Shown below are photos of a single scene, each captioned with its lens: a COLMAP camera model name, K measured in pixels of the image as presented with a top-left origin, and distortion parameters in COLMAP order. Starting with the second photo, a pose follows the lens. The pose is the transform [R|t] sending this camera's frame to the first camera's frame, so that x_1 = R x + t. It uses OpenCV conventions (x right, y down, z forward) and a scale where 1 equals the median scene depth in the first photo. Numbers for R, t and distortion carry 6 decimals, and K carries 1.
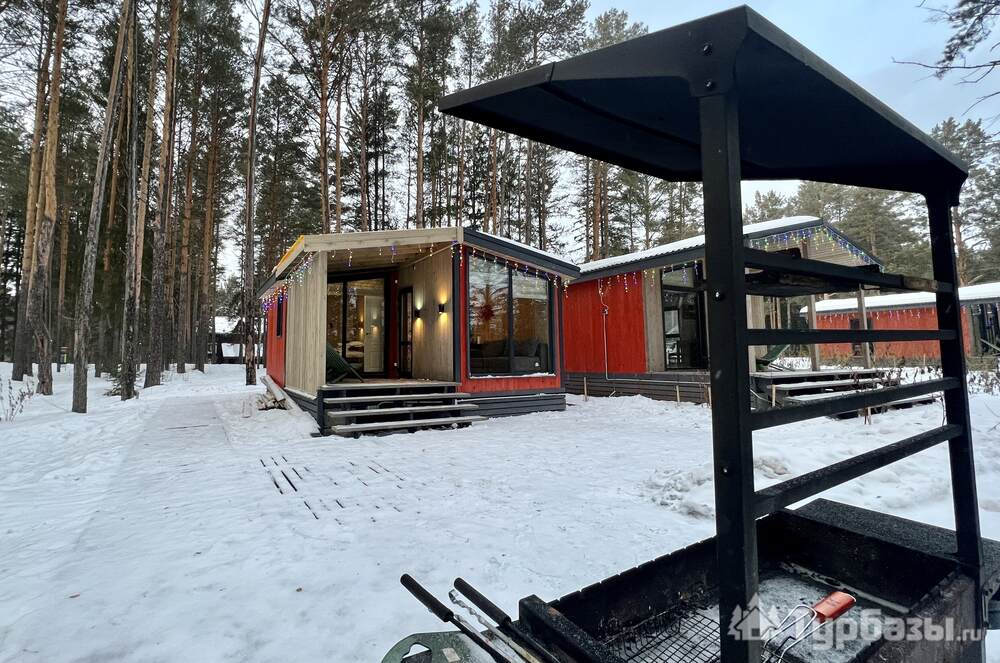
lens RADIAL K [[463.6, 0, 496.3], [0, 463.6, 328.8], [0, 0, 1]] dist [0.000107, 0.000012]
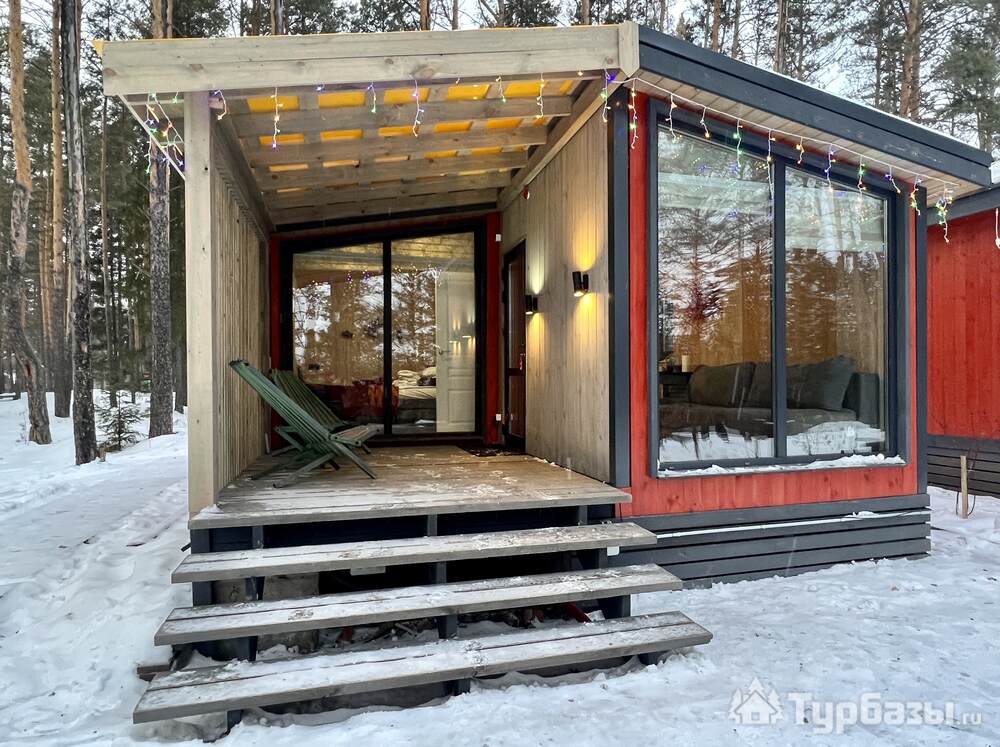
lens RADIAL K [[586.5, 0, 500.2], [0, 586.5, 391.8], [0, 0, 1]] dist [0.003476, 0.001931]
pose [[0.942534, 0.012867, -0.333862, -0.018942], [0.014325, 0.996783, 0.078856, 0.004784], [0.333803, -0.079107, 0.939318, 0.484001]]
